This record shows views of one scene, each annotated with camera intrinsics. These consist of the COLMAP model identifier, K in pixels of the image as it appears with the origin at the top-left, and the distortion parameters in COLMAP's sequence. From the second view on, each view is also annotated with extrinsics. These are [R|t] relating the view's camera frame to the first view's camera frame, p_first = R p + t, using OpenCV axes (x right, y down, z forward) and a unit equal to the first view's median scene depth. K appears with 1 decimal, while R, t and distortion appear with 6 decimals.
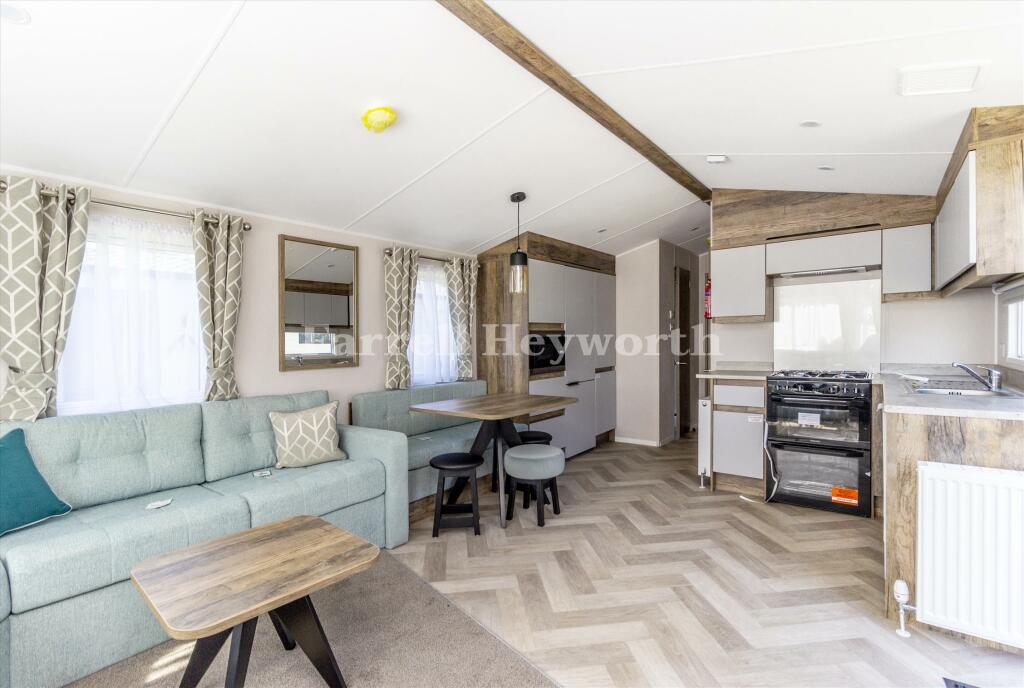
lens RADIAL K [[475.7, 0, 512.0], [0, 475.7, 344.0], [0, 0, 1]] dist [0.000217, 0.000103]
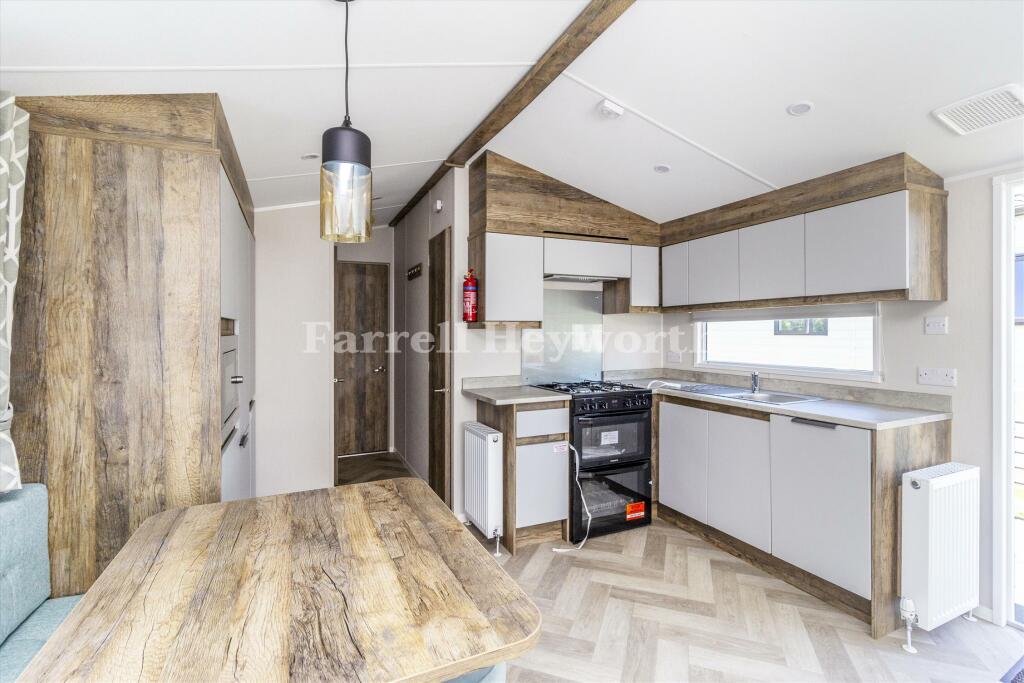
lens RADIAL K [[472.1, 0, 512.0], [0, 472.1, 341.5], [0, 0, 1]] dist [-0.002008, -0.000371]
pose [[0.462204, -0.000598, 0.886773, -0.248743], [0.007728, 0.999965, -0.003354, -0.024114], [-0.886740, 0.008403, 0.462192, 0.701154]]
